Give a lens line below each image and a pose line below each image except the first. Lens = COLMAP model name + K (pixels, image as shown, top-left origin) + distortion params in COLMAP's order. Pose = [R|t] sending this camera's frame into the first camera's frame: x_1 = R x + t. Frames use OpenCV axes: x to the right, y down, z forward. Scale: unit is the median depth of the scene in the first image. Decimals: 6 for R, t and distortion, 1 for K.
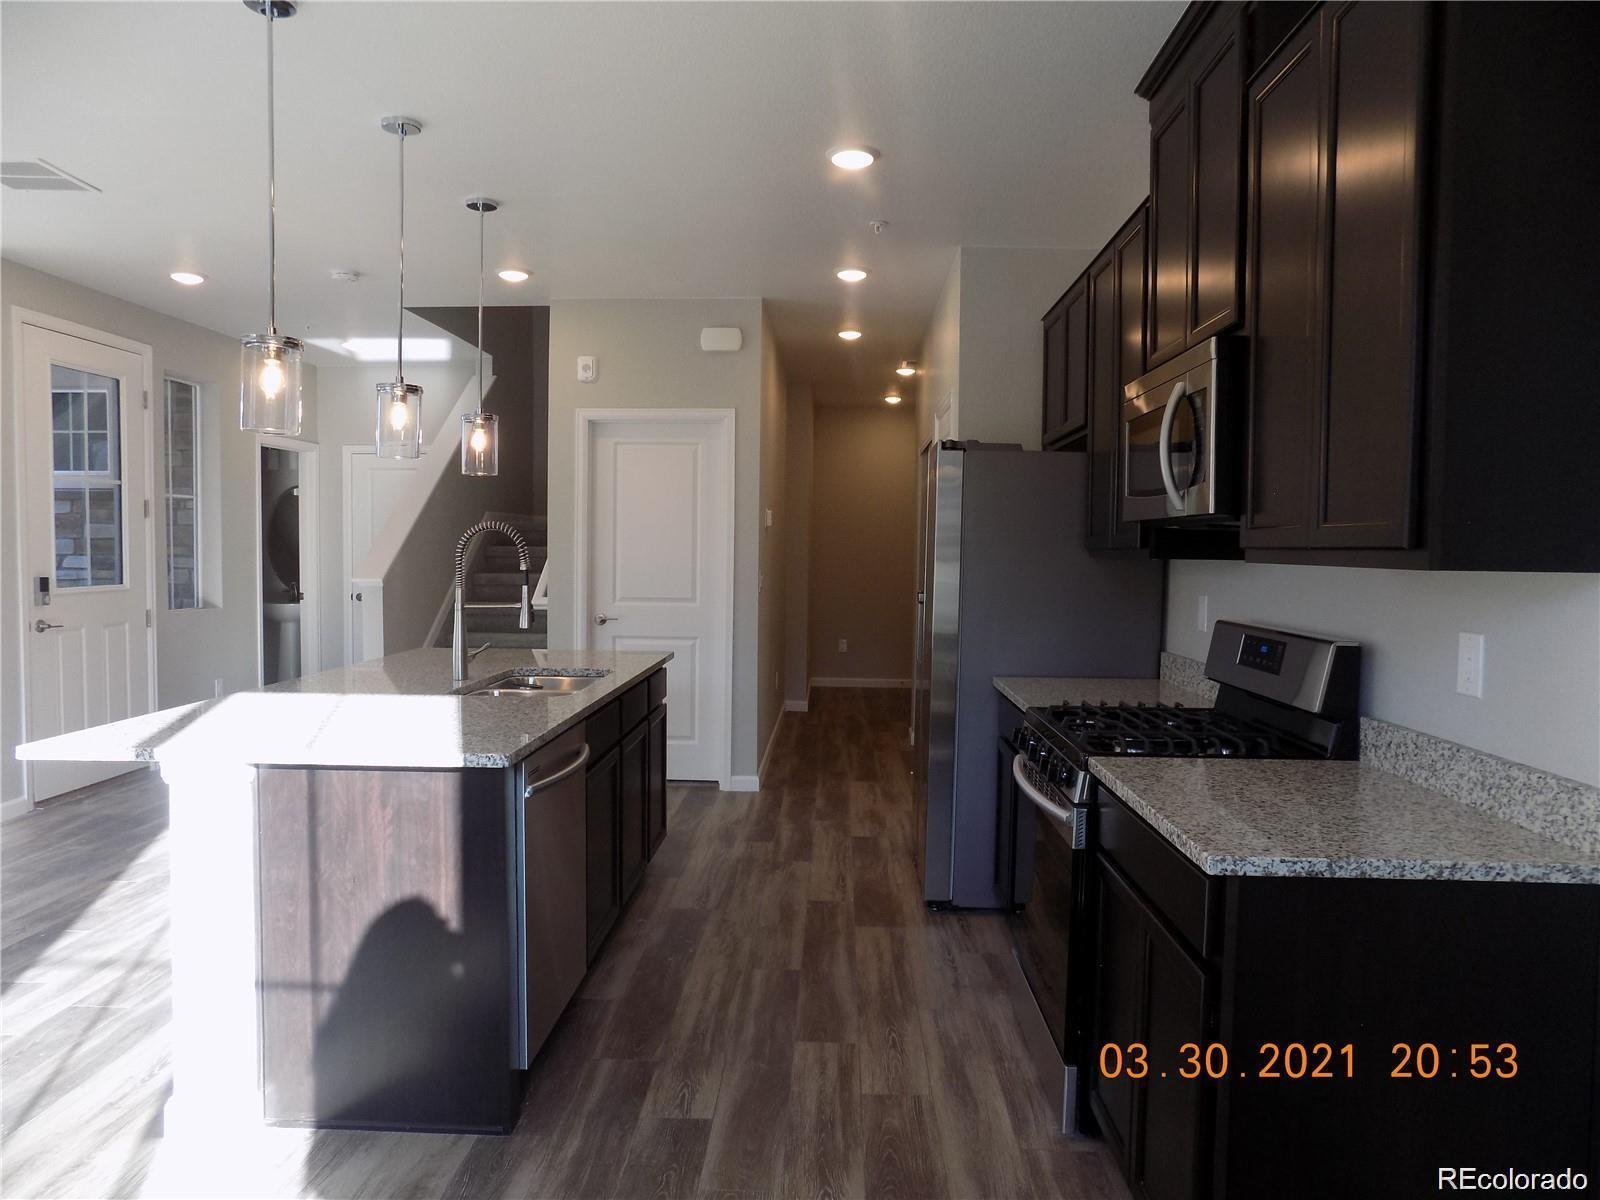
lens RADIAL K [[1080.8, 0, 800.0], [0, 1080.8, 600.0], [0, 0, 1]] dist [-0.071738, 0.074916]
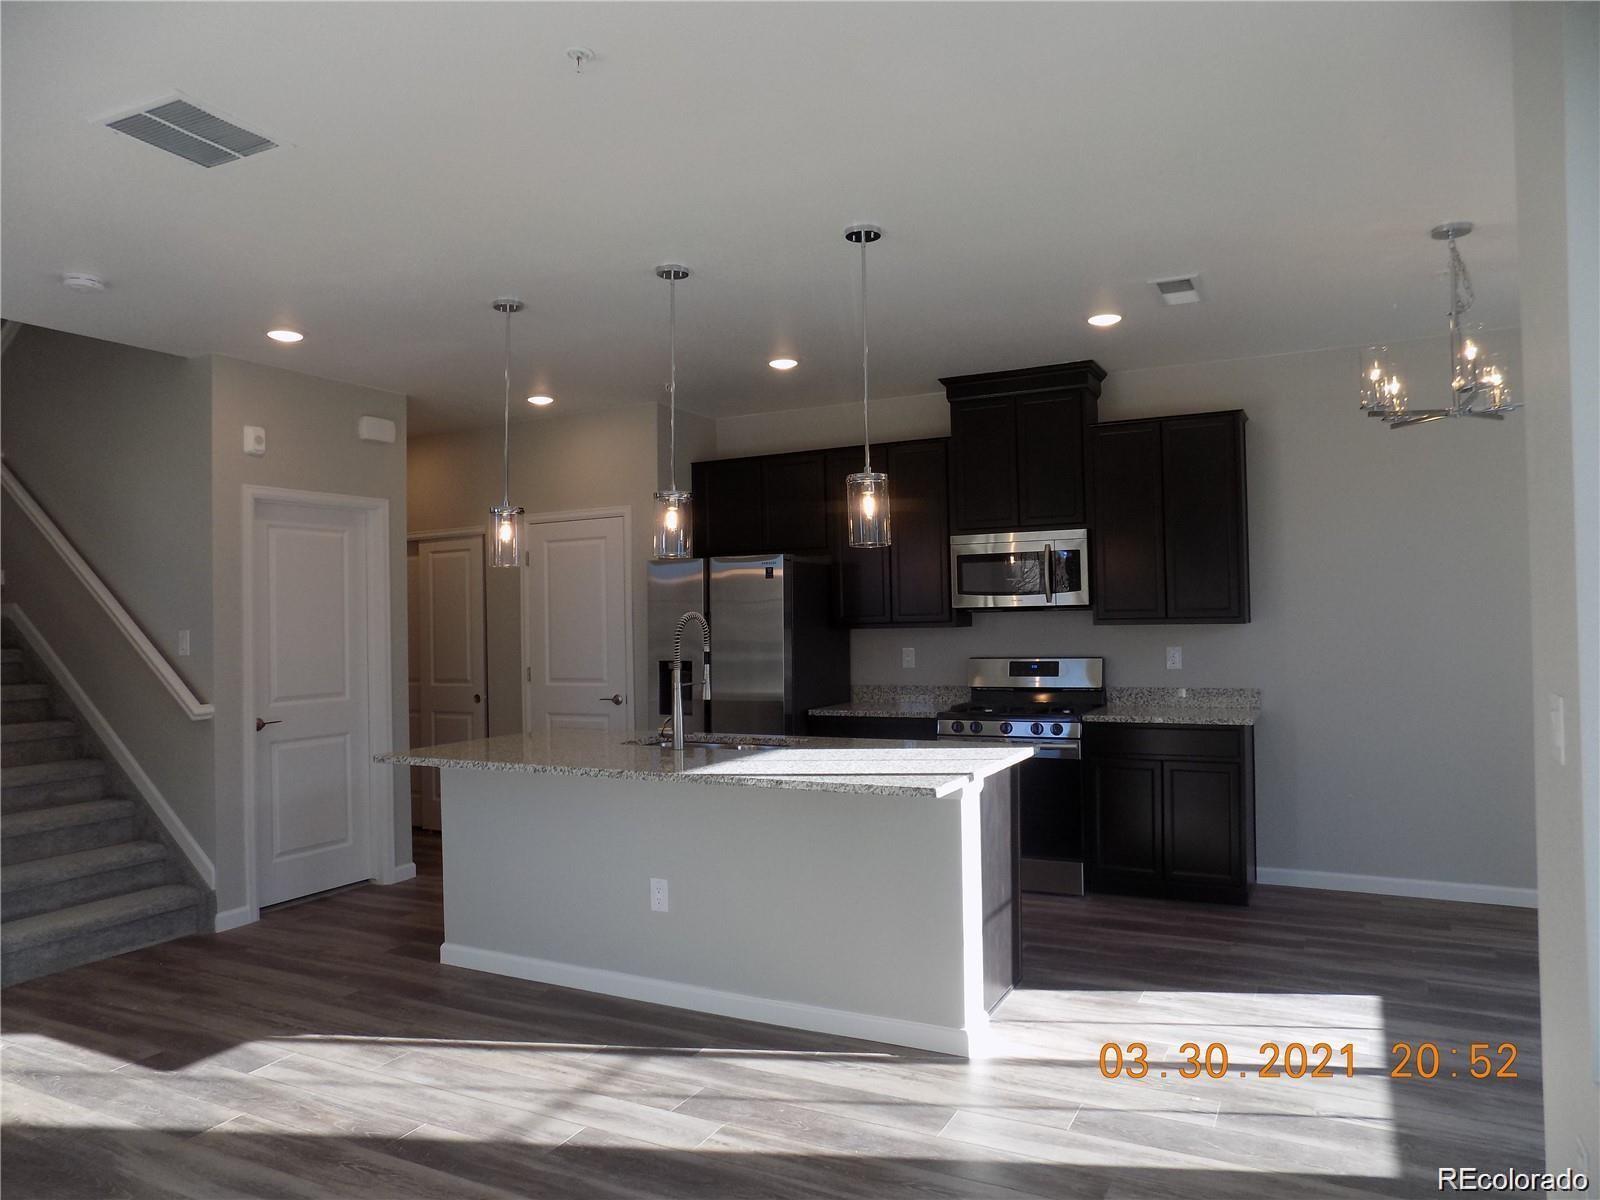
lens RADIAL K [[1080.8, 0, 800.0], [0, 1080.8, 600.0], [0, 0, 1]] dist [-0.071738, 0.074916]
pose [[0.426202, -0.002794, 0.904624, -1.018811], [0.072693, 0.996867, -0.031170, -0.030753], [-0.901703, 0.079044, 0.425069, 0.296453]]
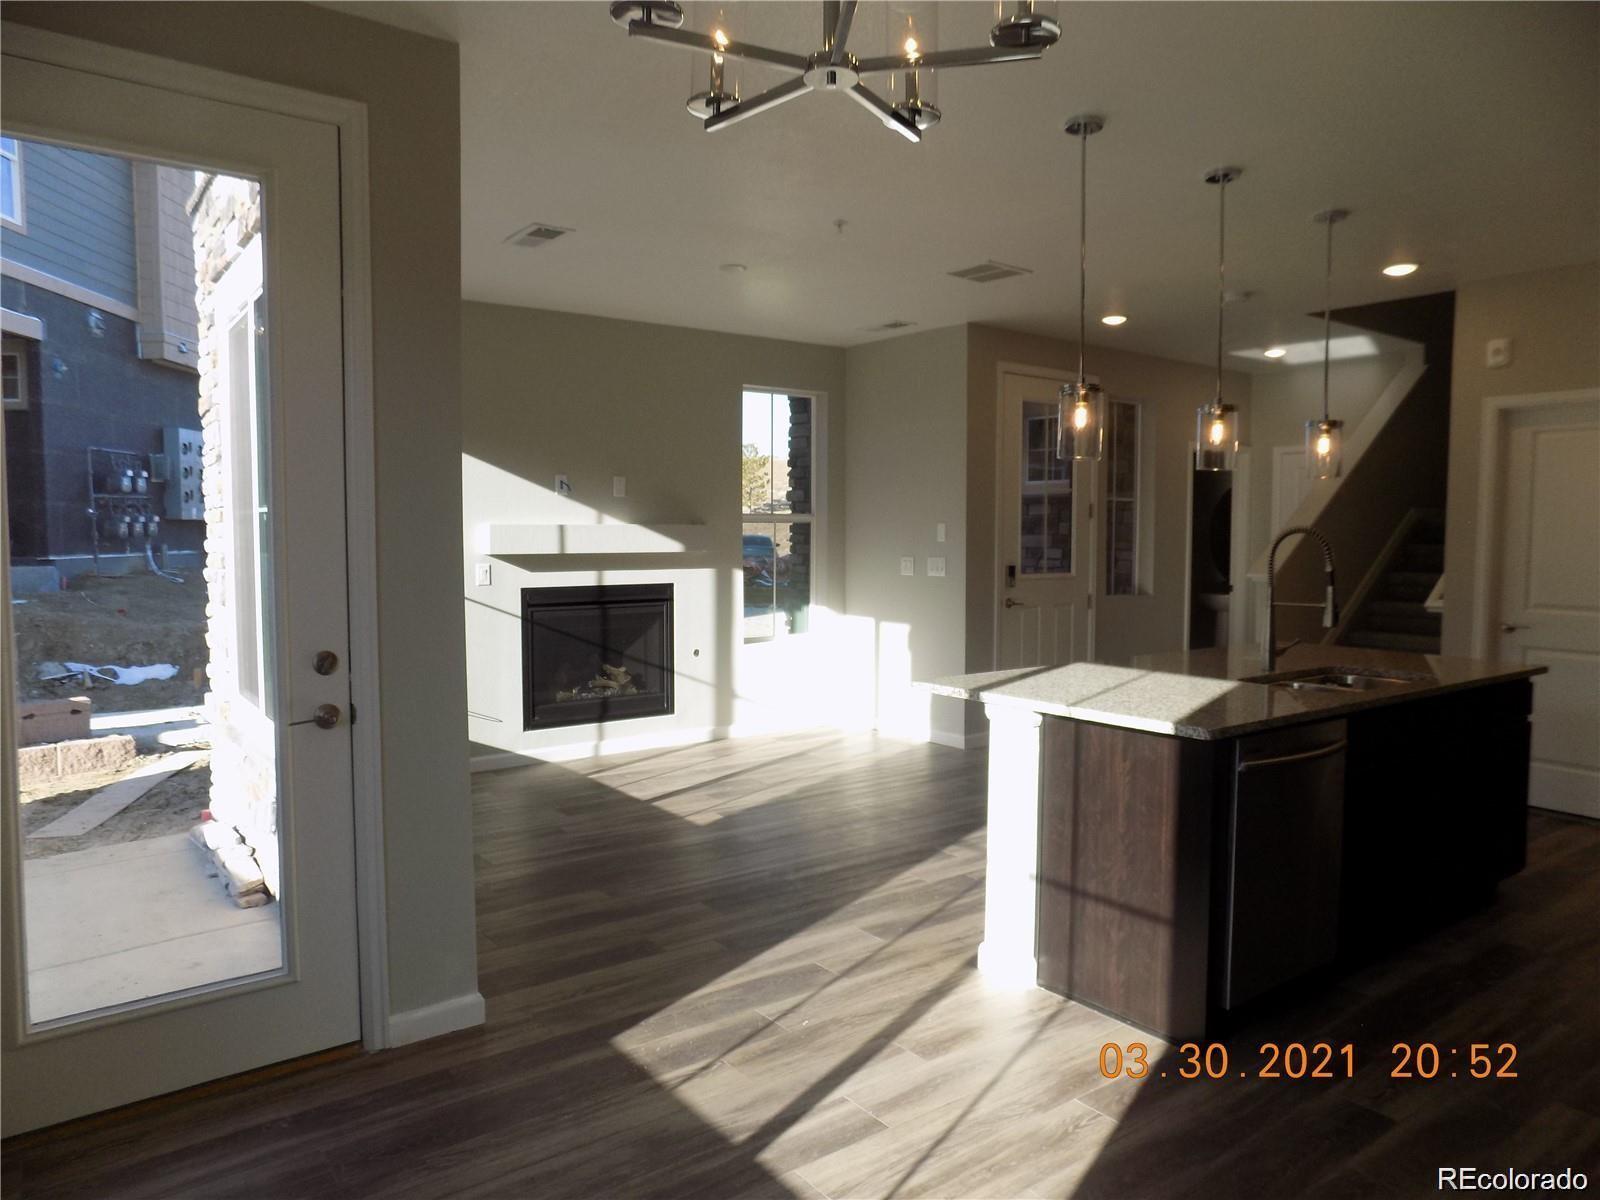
lens RADIAL K [[1080.8, 0, 800.0], [0, 1080.8, 600.0], [0, 0, 1]] dist [-0.071738, 0.074916]
pose [[0.633516, 0.047441, -0.772274, 0.169148], [-0.041466, 0.998766, 0.027339, -0.005312], [0.772618, 0.014703, 0.634701, -0.044882]]
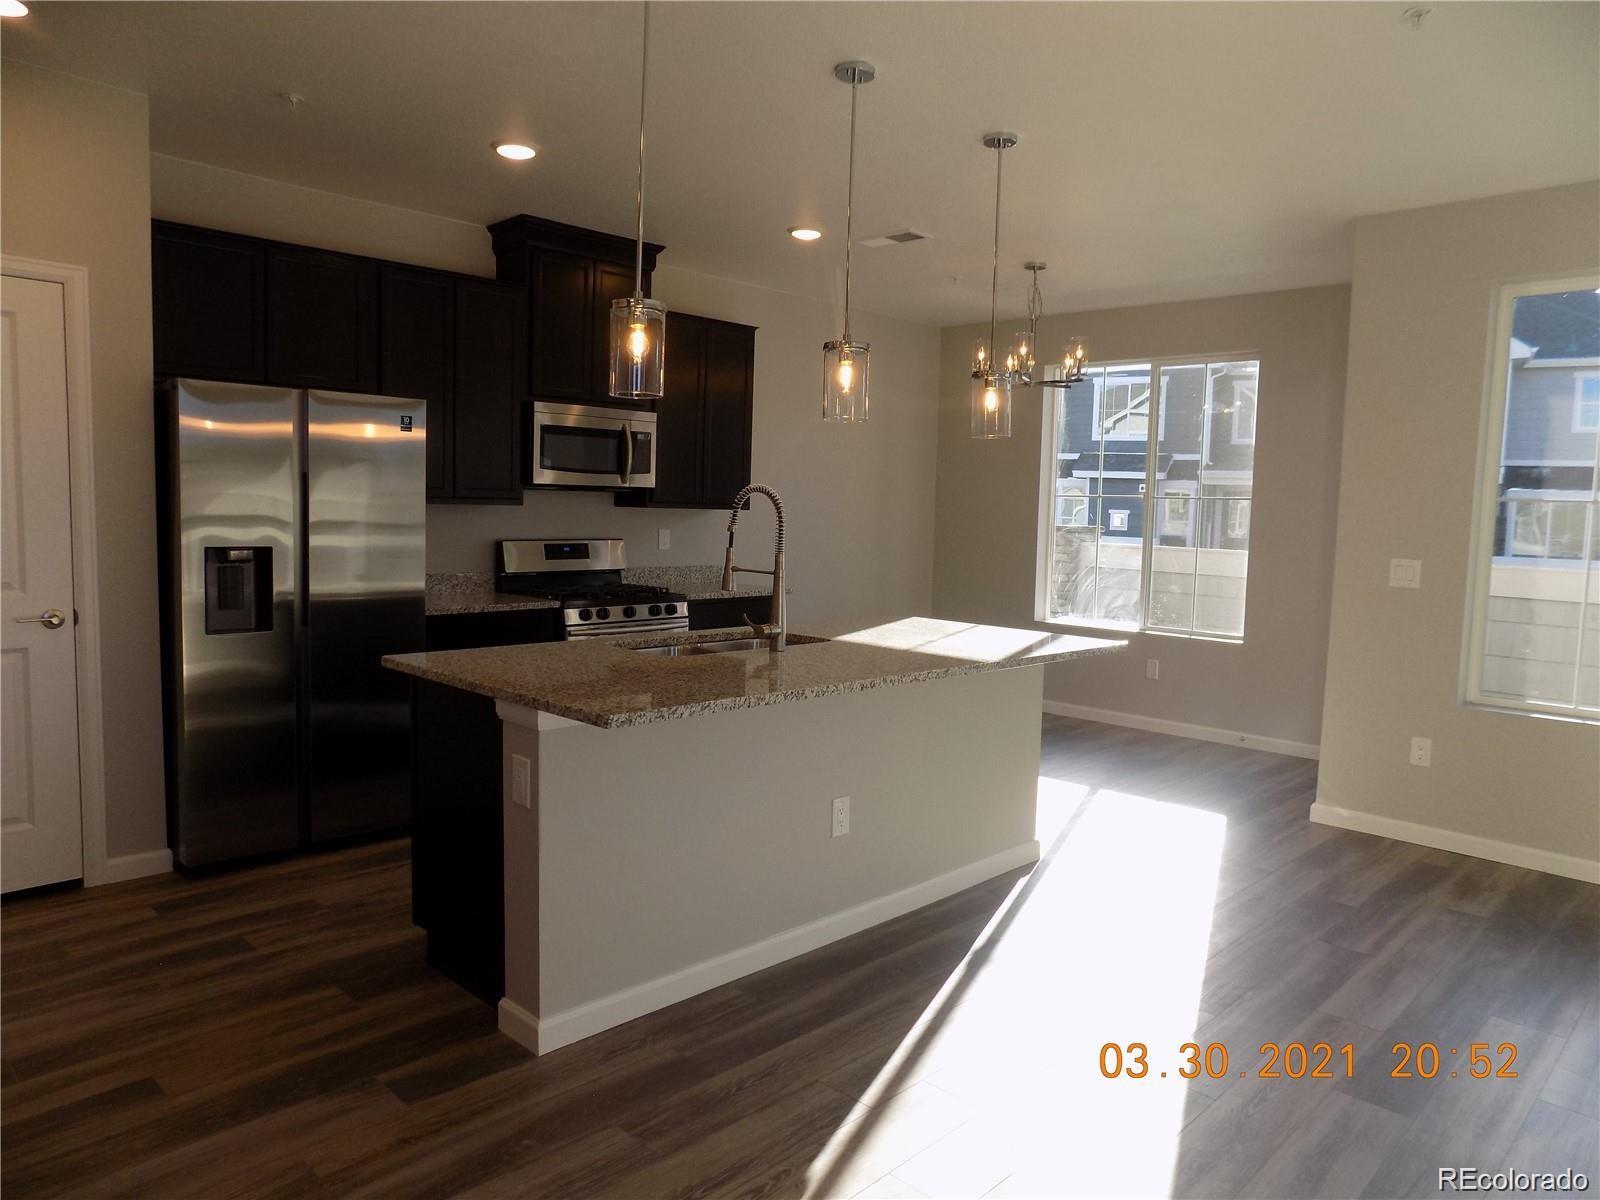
lens RADIAL K [[1080.8, 0, 800.0], [0, 1080.8, 600.0], [0, 0, 1]] dist [-0.071738, 0.074916]
pose [[-0.737471, -0.089133, 0.669471, -0.756393], [0.002544, 0.990879, 0.134727, -0.078012], [-0.675374, 0.101060, -0.730518, 1.313560]]
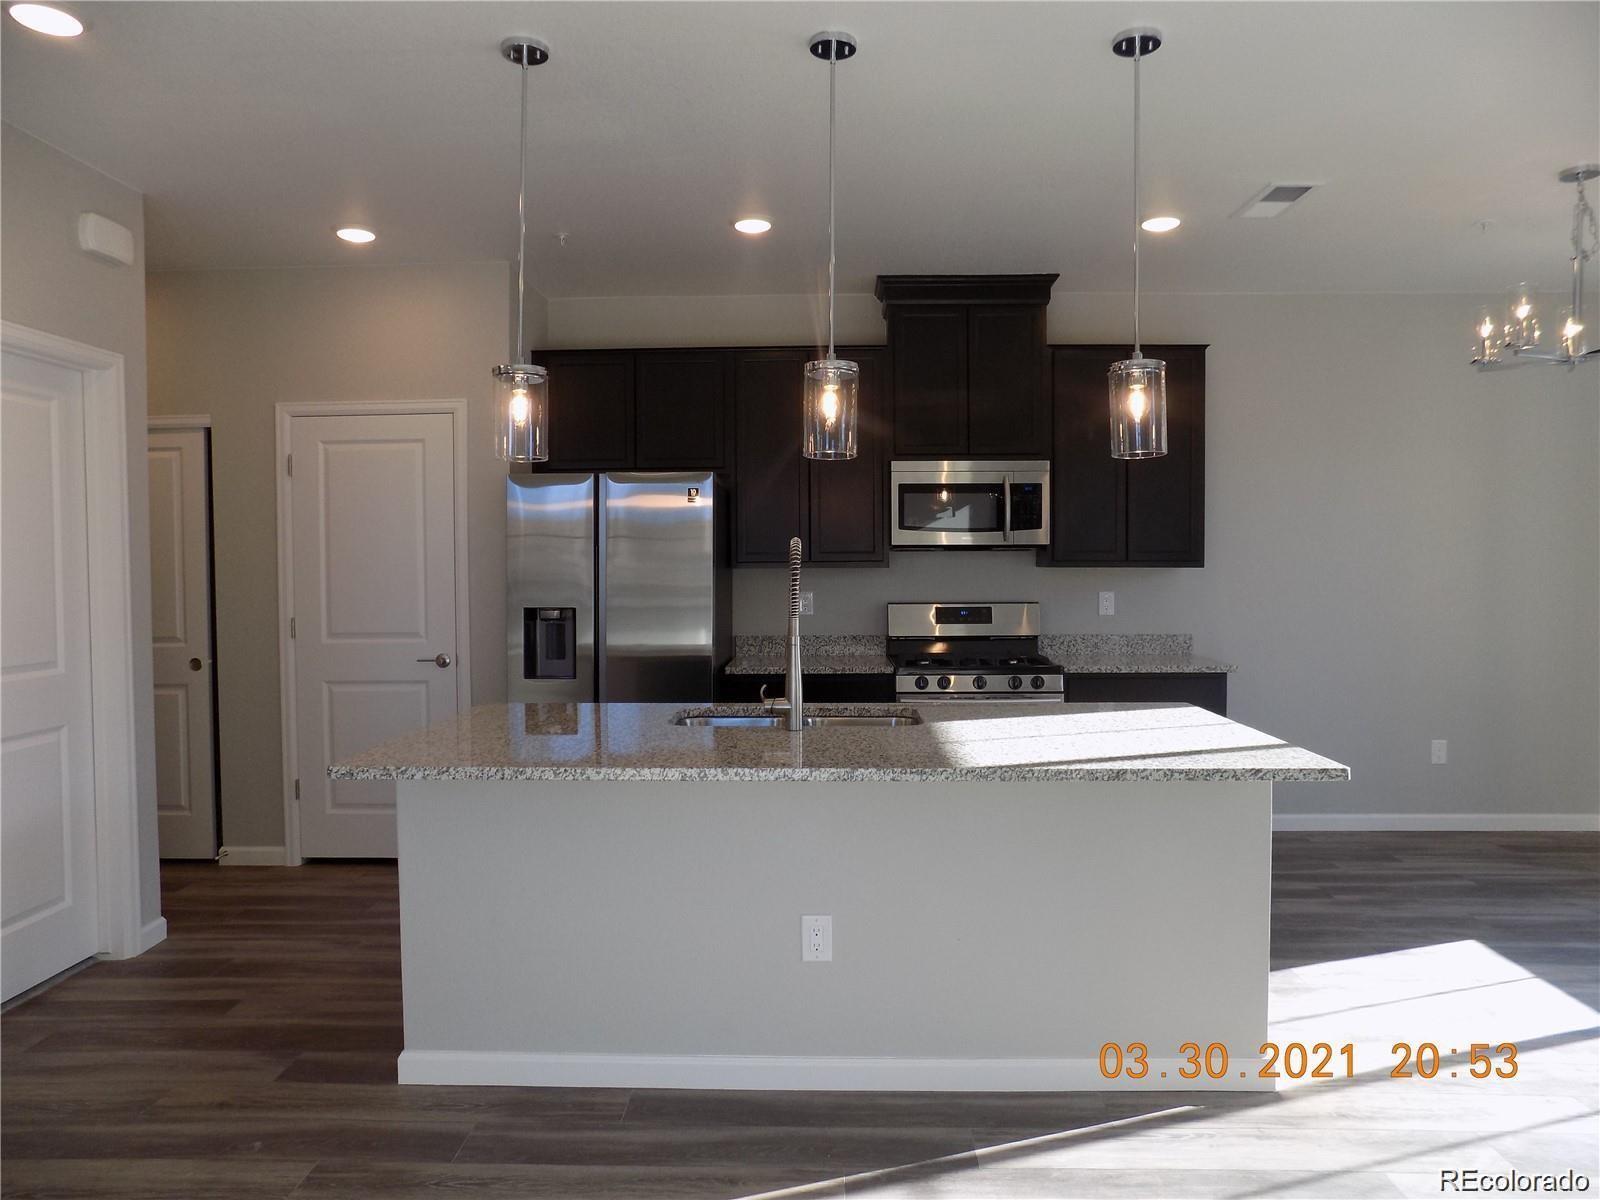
lens RADIAL K [[1080.8, 0, 800.0], [0, 1080.8, 600.0], [0, 0, 1]] dist [-0.071738, 0.074916]
pose [[-0.010692, -0.046621, 0.998855, -0.886722], [0.058446, 0.997176, 0.047168, -0.049628], [-0.998233, 0.058884, -0.007937, 0.778263]]
